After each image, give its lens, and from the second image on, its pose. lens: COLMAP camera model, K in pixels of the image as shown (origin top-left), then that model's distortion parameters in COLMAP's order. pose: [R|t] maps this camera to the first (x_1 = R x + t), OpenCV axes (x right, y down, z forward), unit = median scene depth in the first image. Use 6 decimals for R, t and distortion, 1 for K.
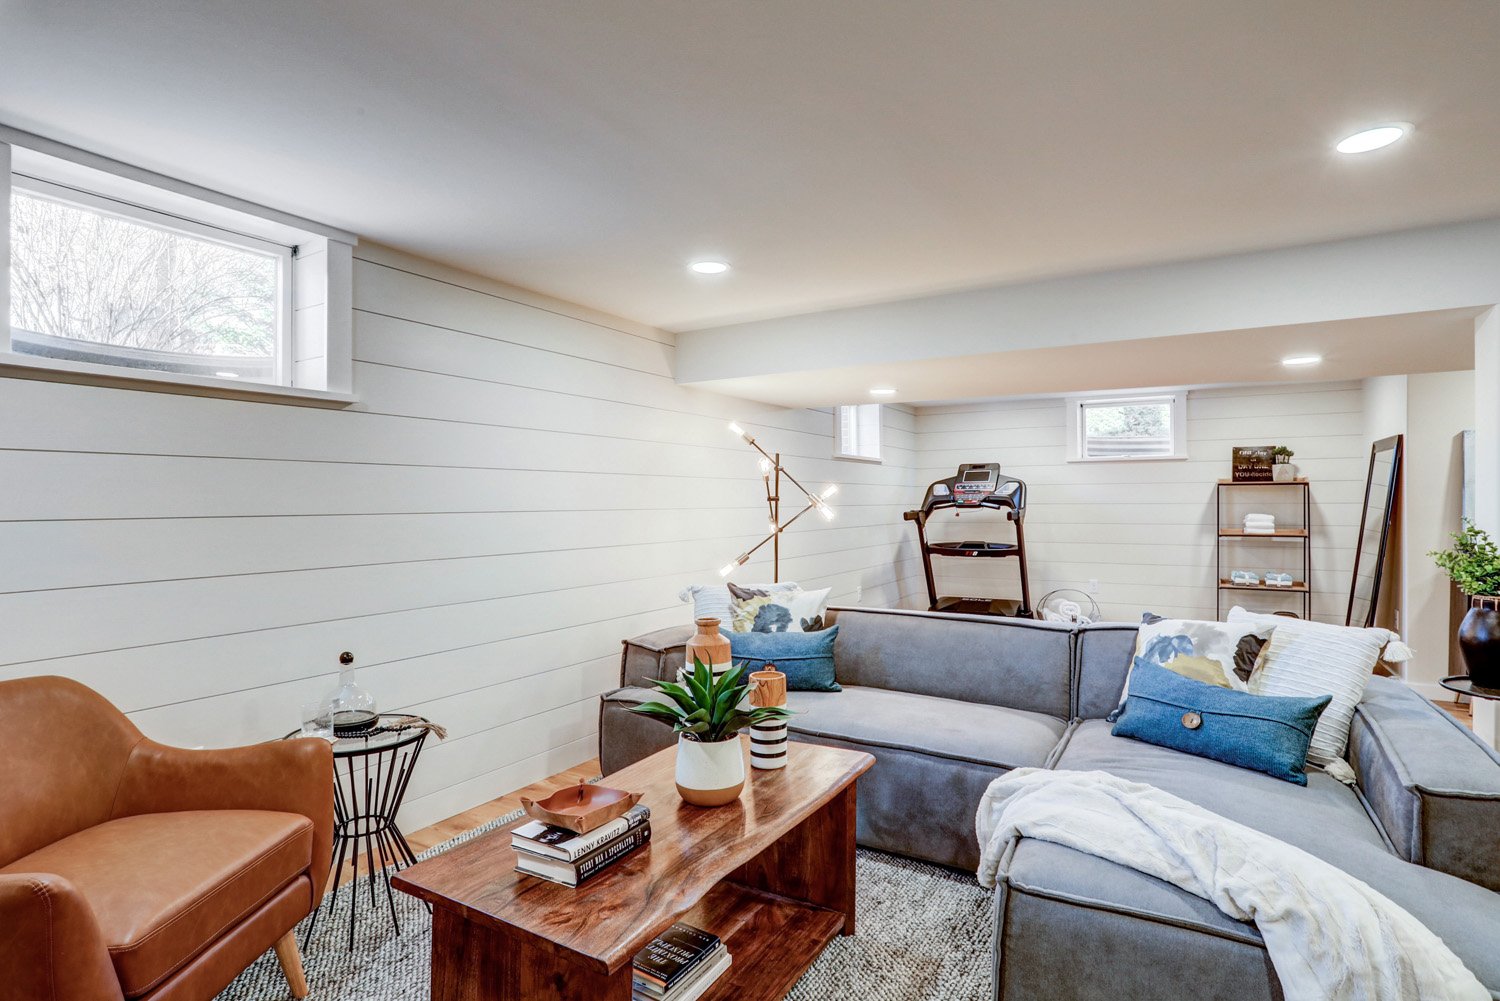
lens RADIAL K [[760.6, 0, 750.0], [0, 760.6, 500.5], [0, 0, 1]] dist [-0.063463, 0.027299]
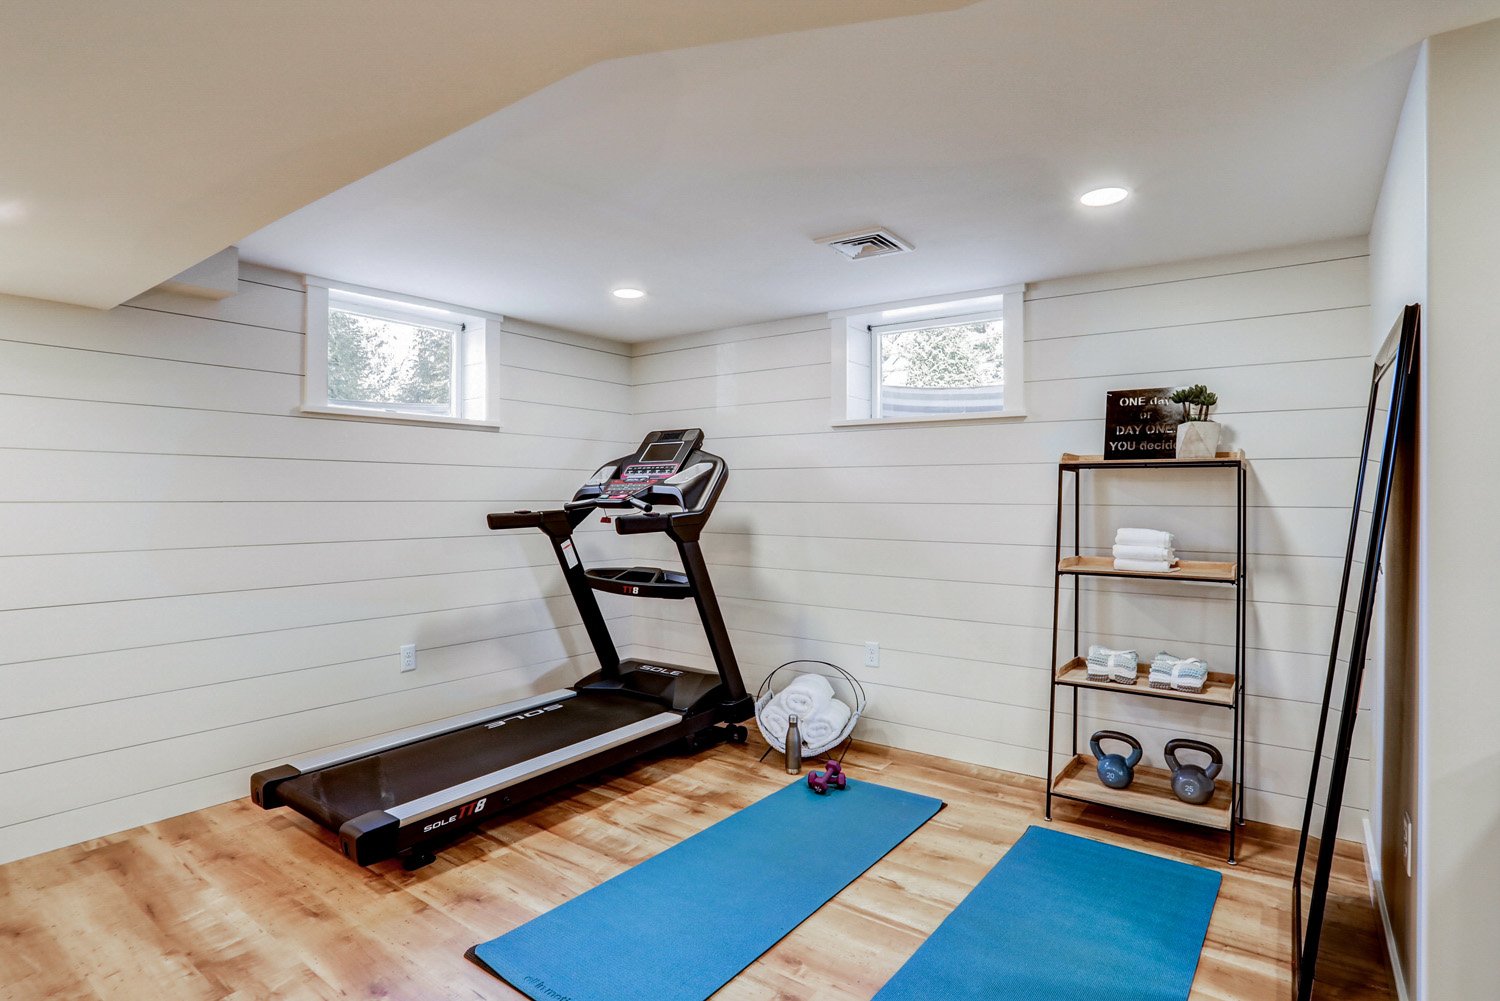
lens RADIAL K [[757.8, 0, 750.0], [0, 757.8, 500.5], [0, 0, 1]] dist [-0.074464, 0.000143]
pose [[0.995925, 0.010383, -0.089582, 0.870210], [-0.009990, 0.999938, 0.004831, 0.001550], [0.089626, -0.003916, 0.995968, 0.924974]]
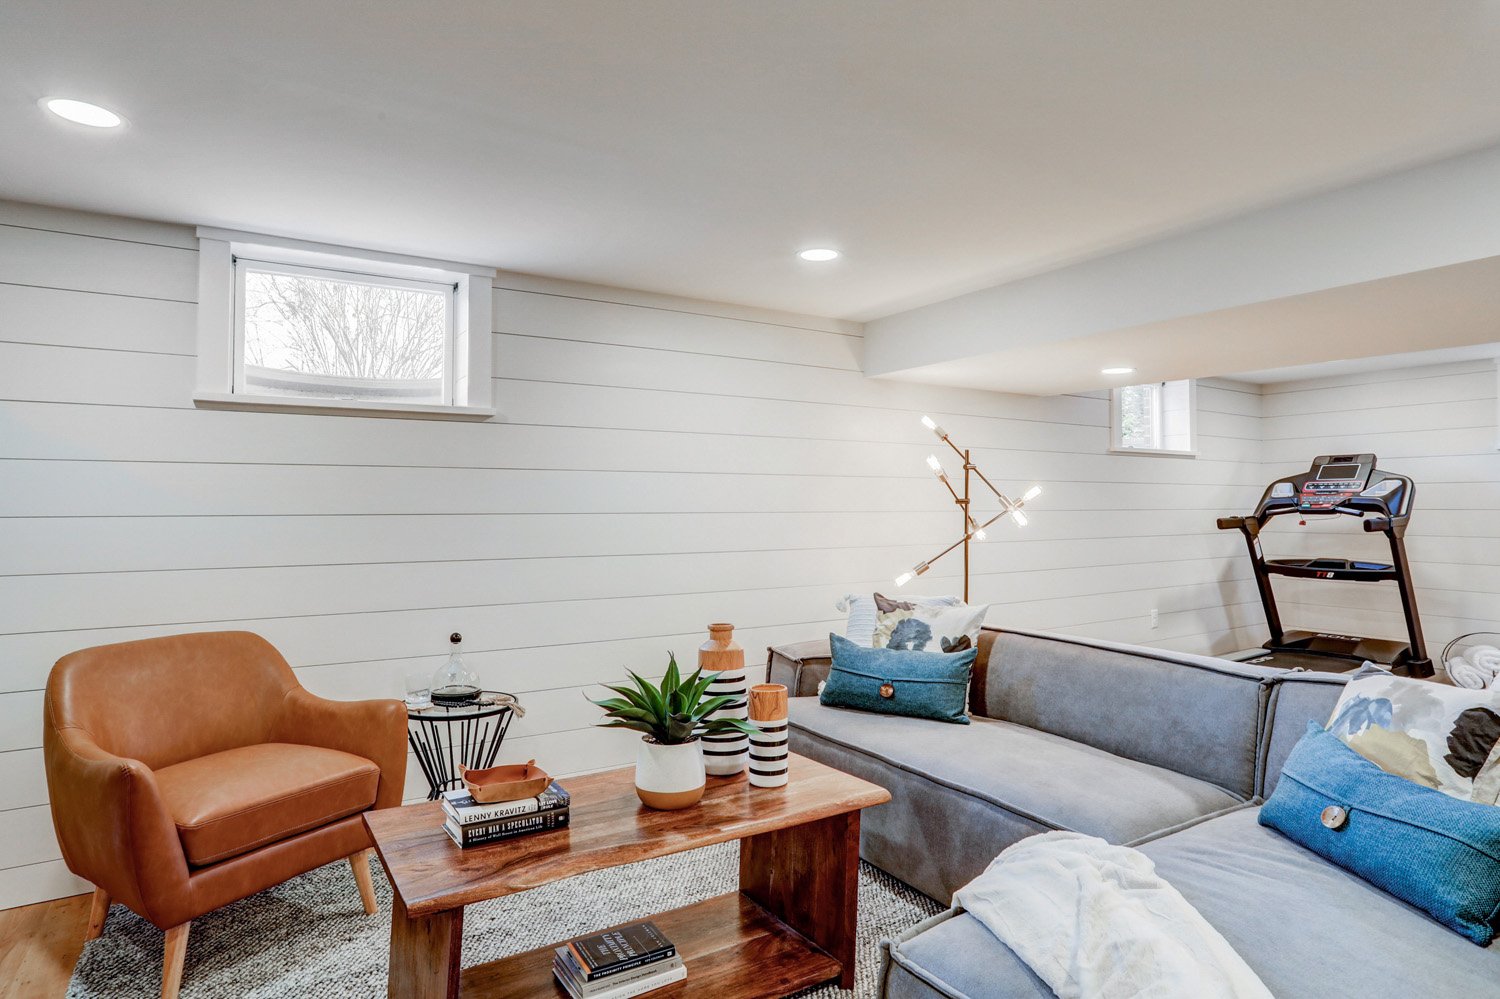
lens RADIAL K [[833.8, 0, 753.5], [0, 833.8, 491.4], [0, 0, 1]] dist [-0.054554, 0.034543]
pose [[0.895202, -0.001710, -0.445657, 0.298324], [-0.004156, 0.999917, -0.012186, -0.001122], [0.445641, 0.012761, 0.895121, 0.037944]]
